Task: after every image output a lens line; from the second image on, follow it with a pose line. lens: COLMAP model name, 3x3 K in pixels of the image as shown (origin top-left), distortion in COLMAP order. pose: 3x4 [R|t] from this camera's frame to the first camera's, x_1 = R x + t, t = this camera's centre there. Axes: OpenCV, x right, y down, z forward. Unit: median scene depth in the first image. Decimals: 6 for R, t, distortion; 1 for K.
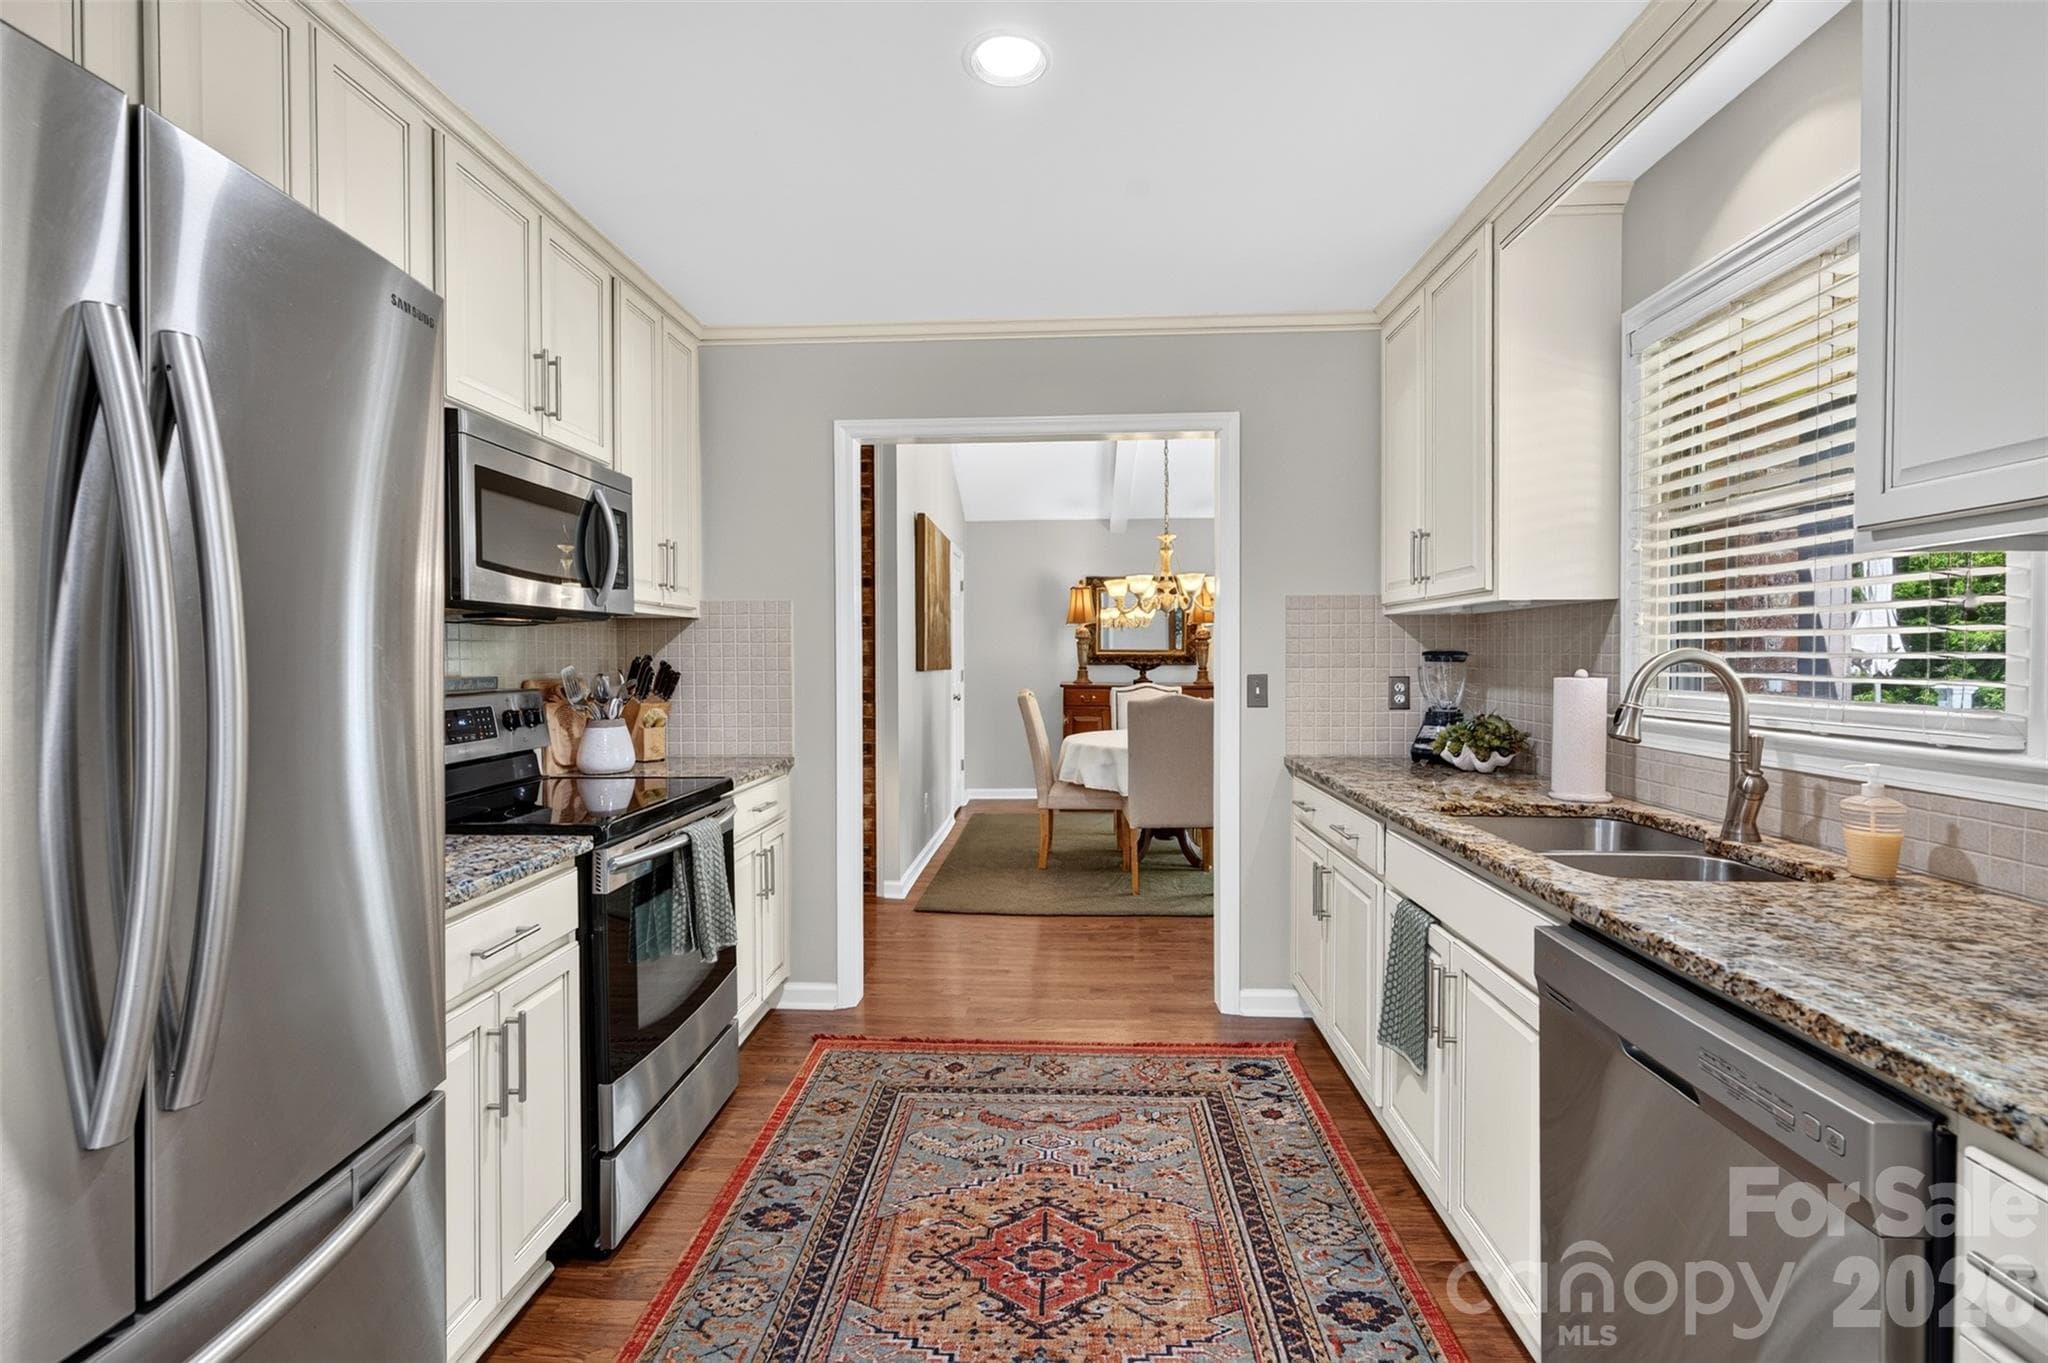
lens RADIAL K [[930.3, 0, 1039.8], [0, 930.3, 664.3], [0, 0, 1]] dist [-0.002567, 0.002341]
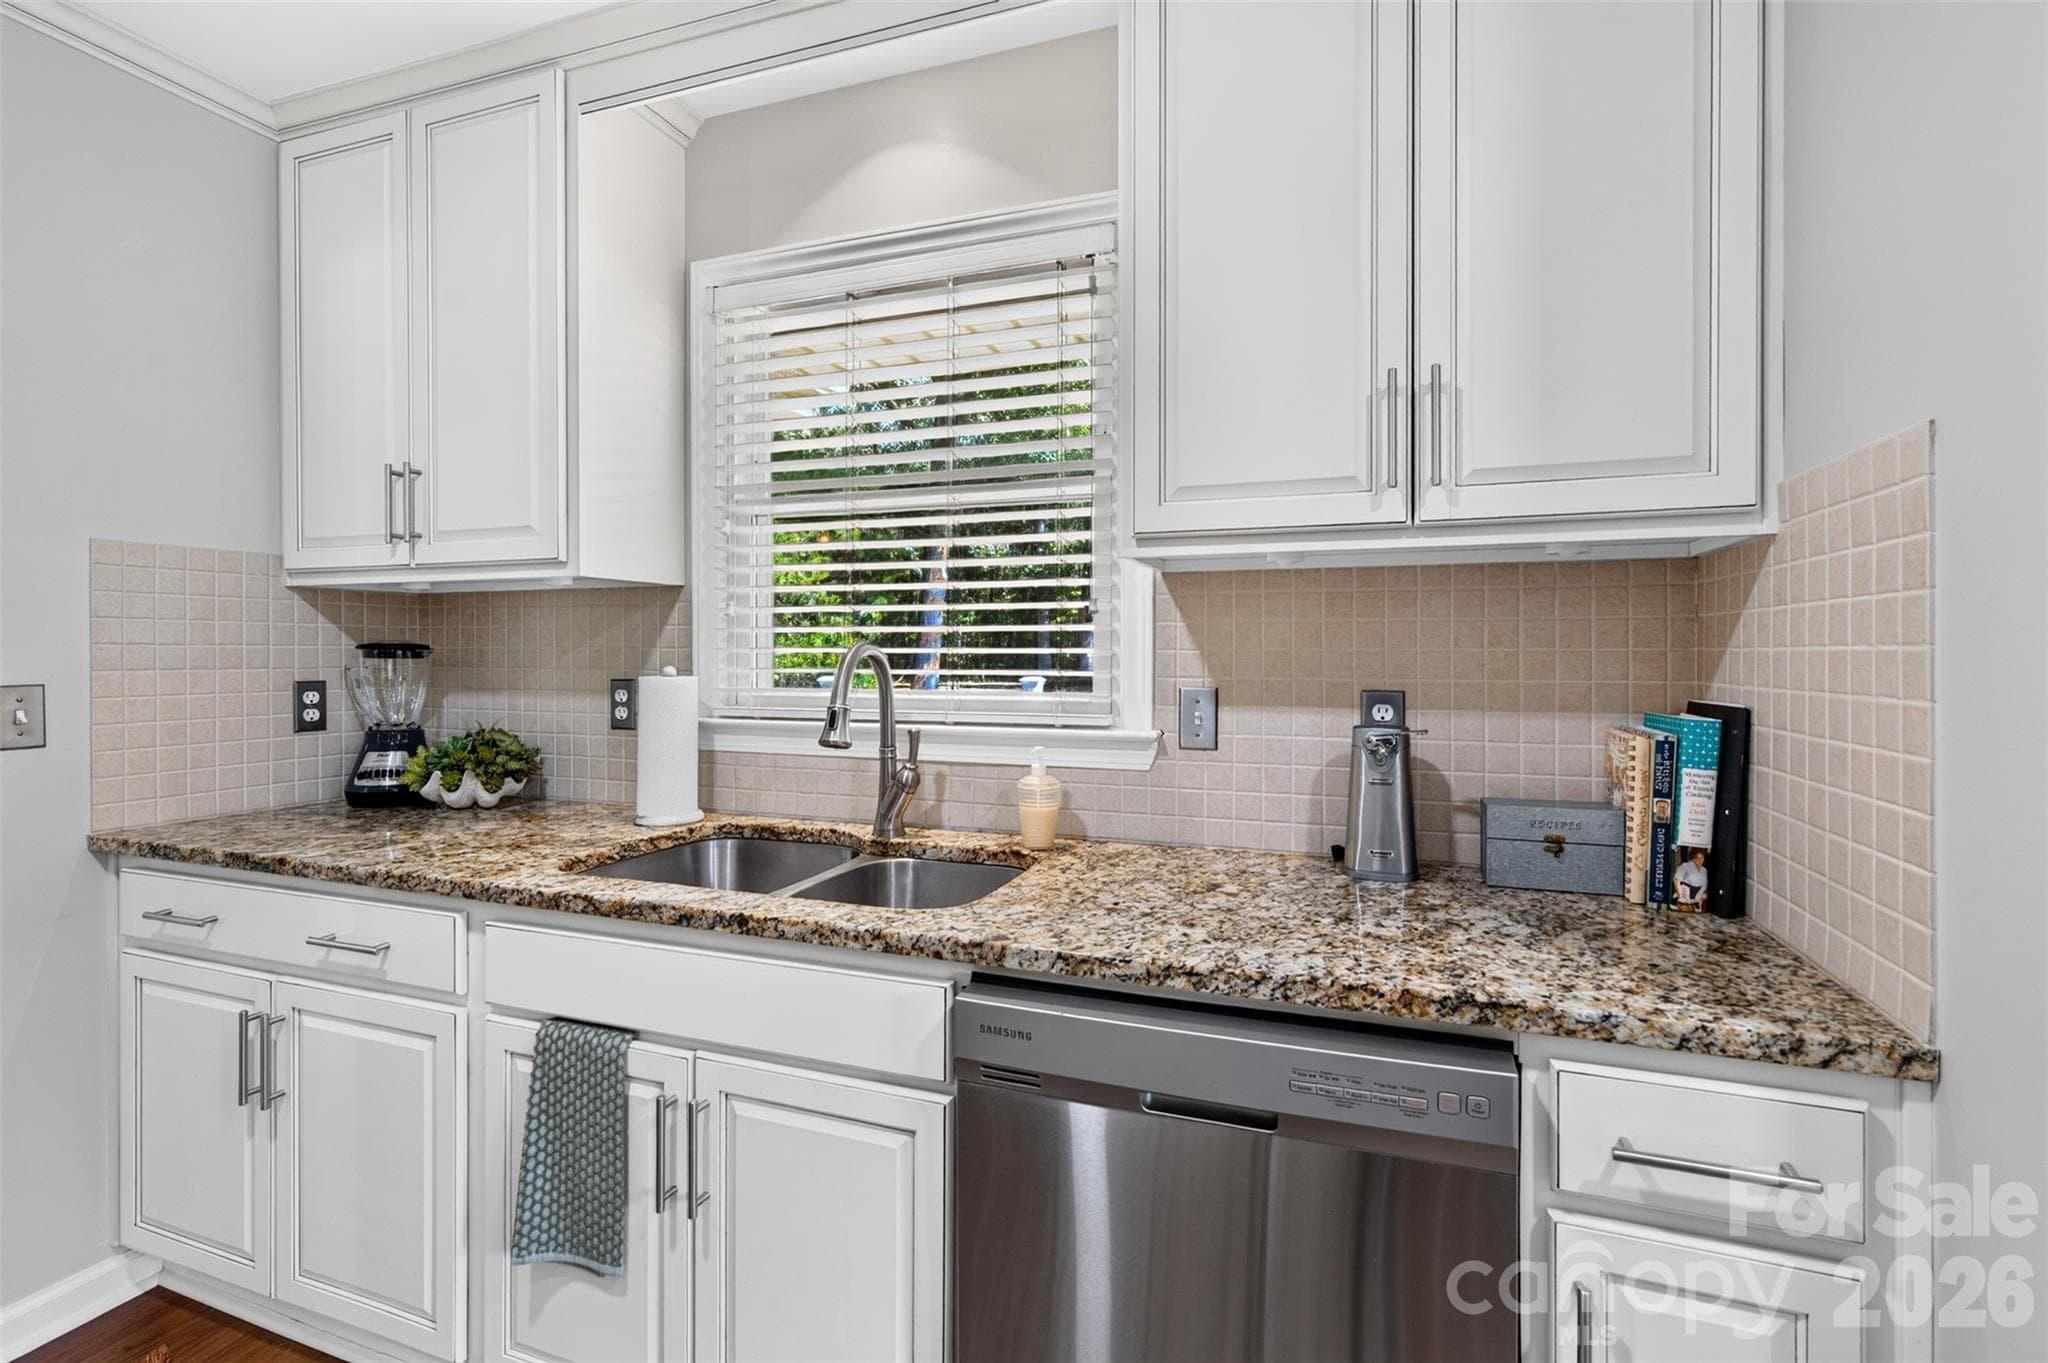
lens RADIAL K [[930.3, 0, 1037.4], [0, 930.3, 656.7], [0, 0, 1]] dist [-0.002567, 0.002341]
pose [[0.307405, -0.002441, 0.951576, -0.122261], [0.006984, 0.999976, 0.000309, -0.001286], [-0.951553, 0.006551, 0.307415, 0.462838]]
